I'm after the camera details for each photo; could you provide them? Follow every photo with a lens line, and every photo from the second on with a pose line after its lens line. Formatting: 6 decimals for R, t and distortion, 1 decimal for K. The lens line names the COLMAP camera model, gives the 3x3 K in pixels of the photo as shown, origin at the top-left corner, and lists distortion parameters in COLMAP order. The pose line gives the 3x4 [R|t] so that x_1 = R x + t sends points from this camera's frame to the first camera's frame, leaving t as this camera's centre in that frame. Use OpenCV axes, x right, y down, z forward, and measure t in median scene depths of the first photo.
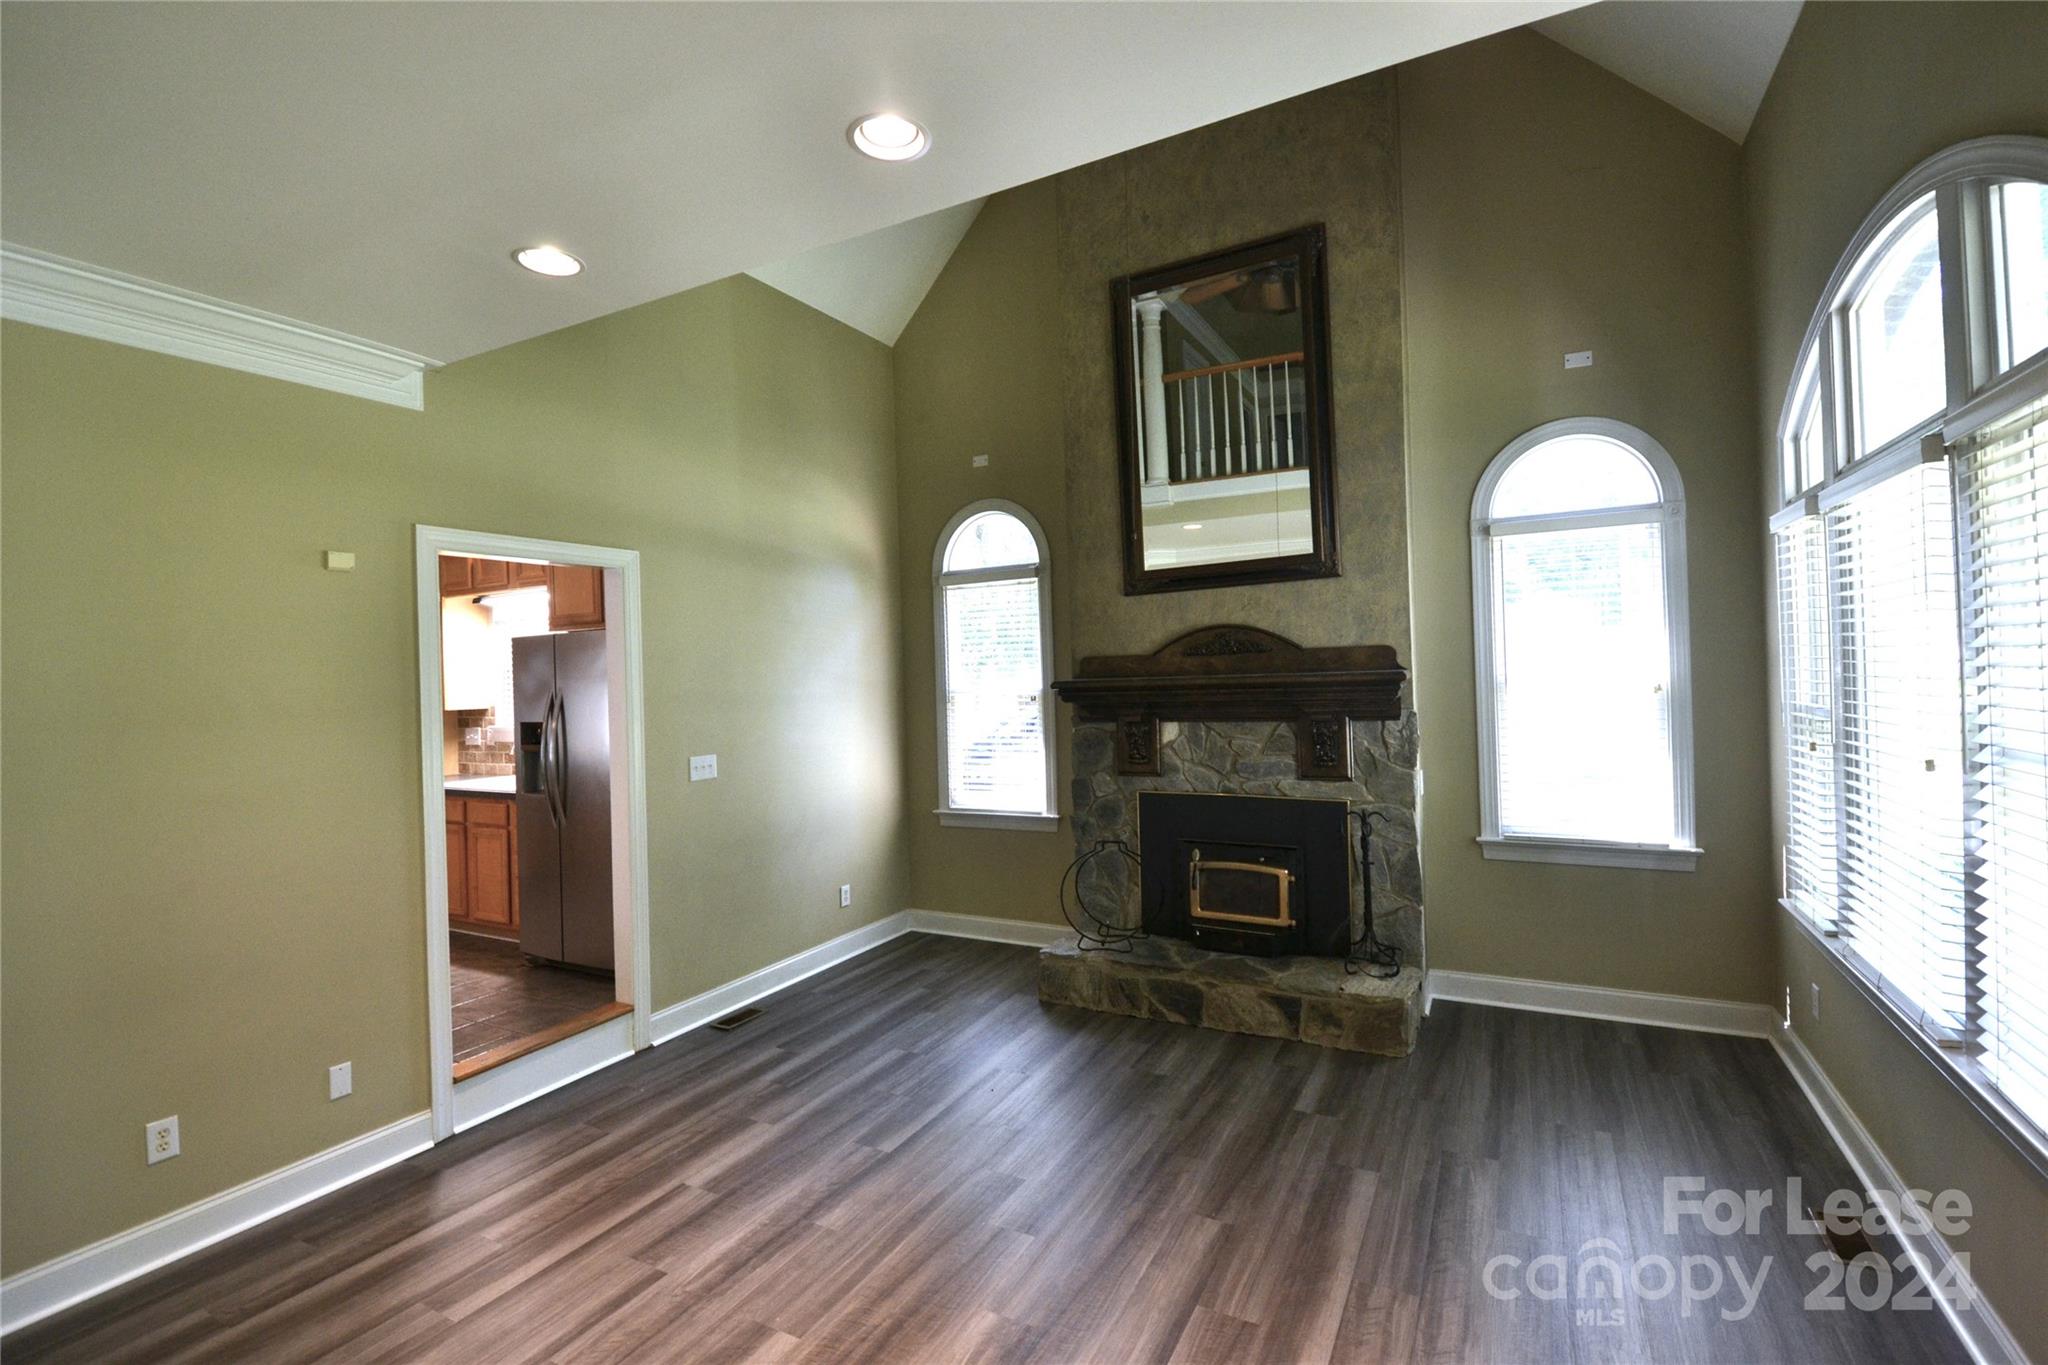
lens RADIAL K [[910.8, 0, 1025.5], [0, 910.8, 669.3], [0, 0, 1]] dist [0.021670, -0.026852]
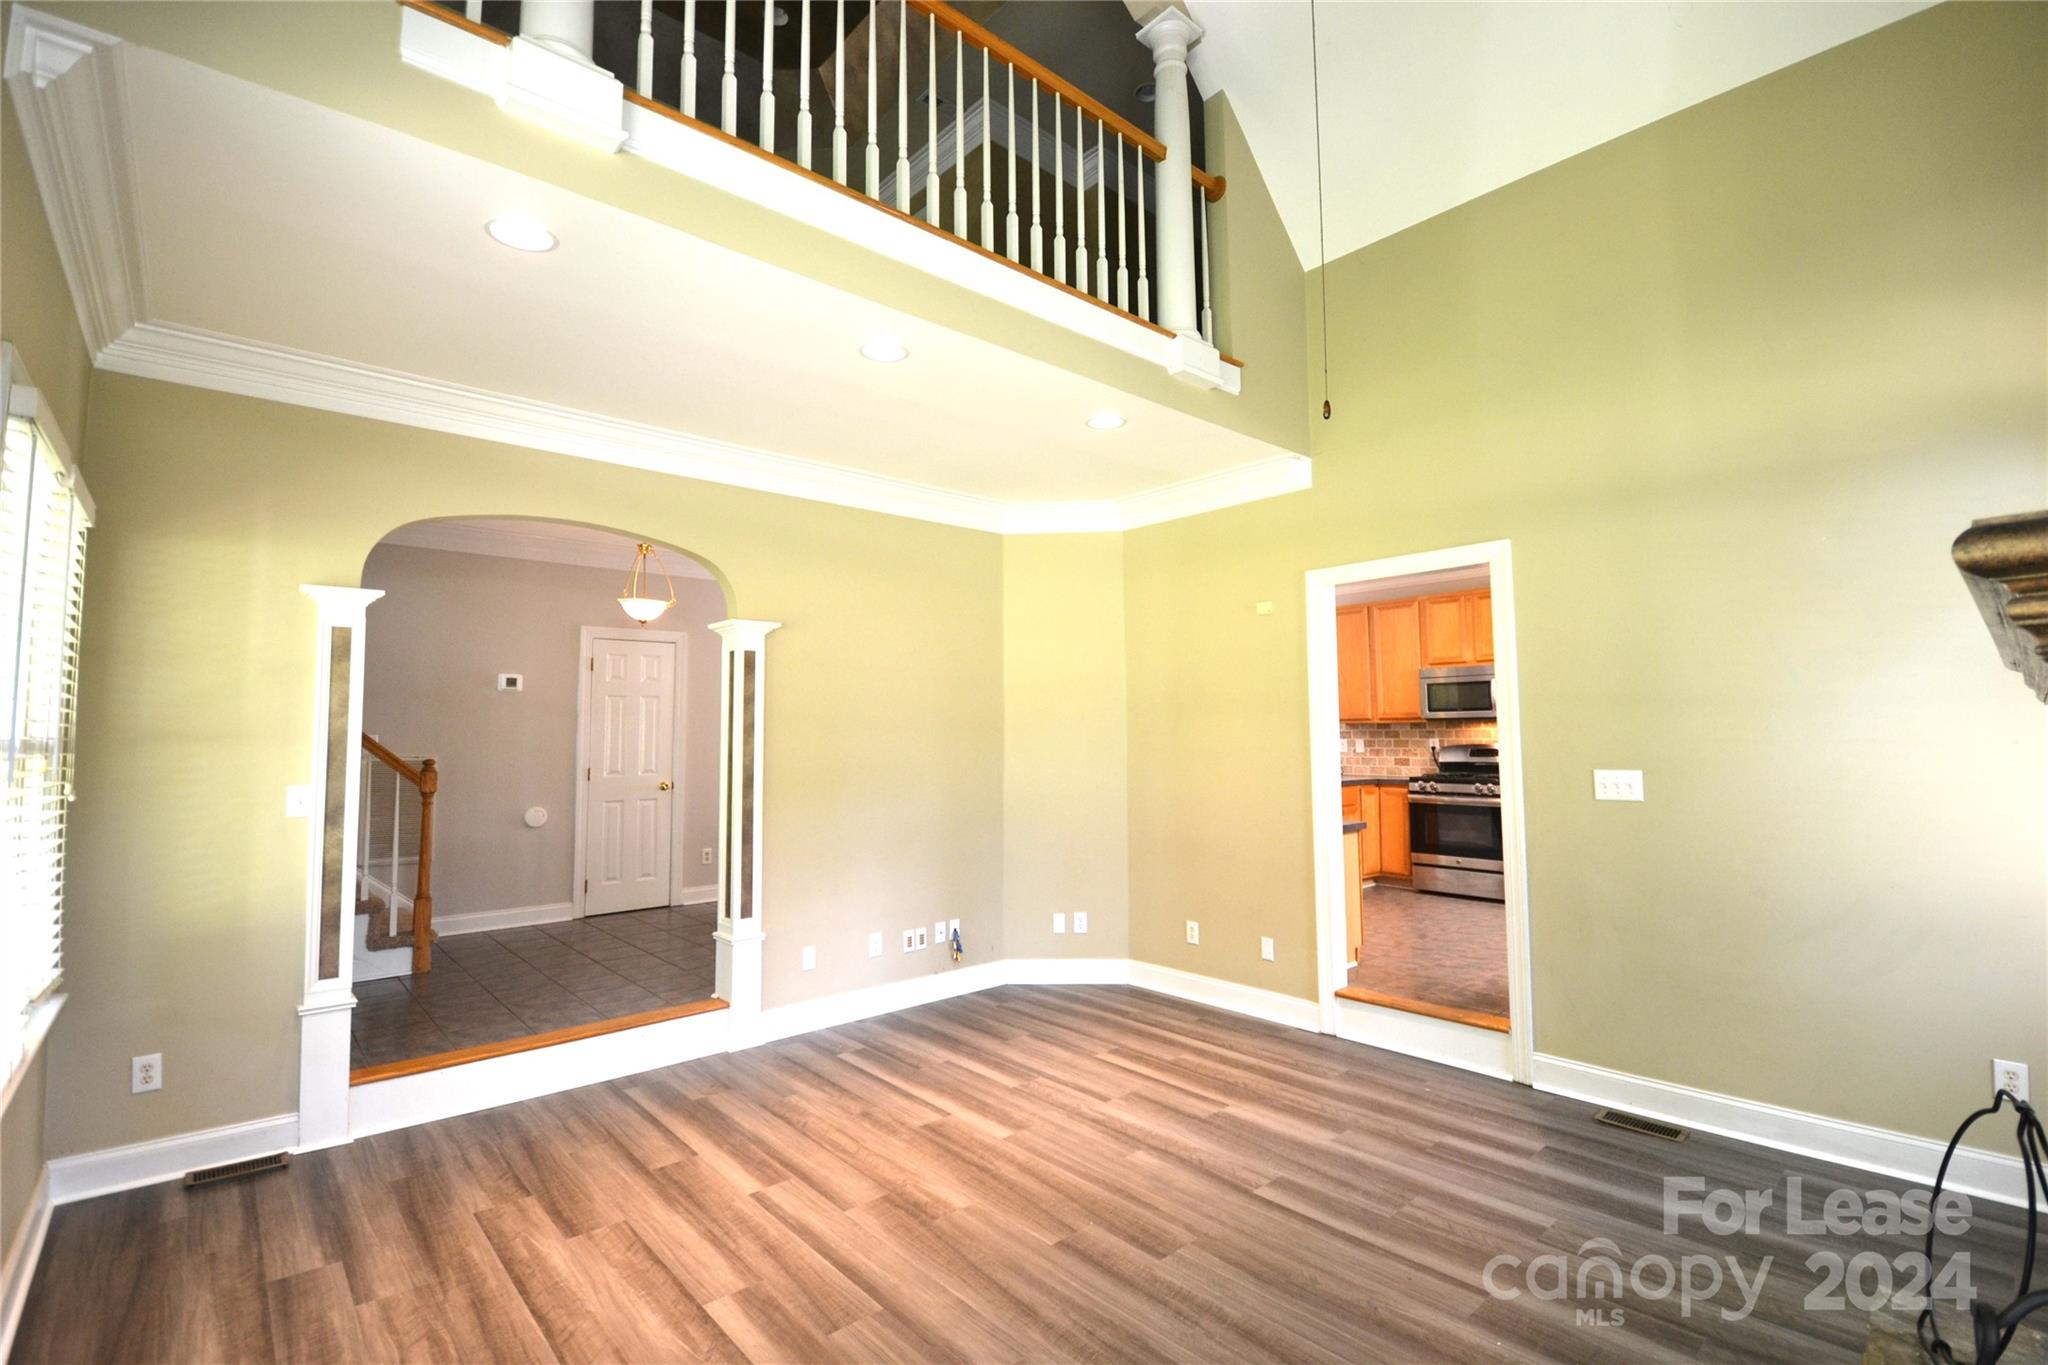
lens RADIAL K [[910.8, 0, 1025.5], [0, 910.8, 669.3], [0, 0, 1]] dist [0.021670, -0.026852]
pose [[-0.342565, -0.033057, -0.938912, 0.589590], [0.024984, 0.998707, -0.044278, 0.030317], [0.939162, -0.038626, -0.341296, 0.820203]]
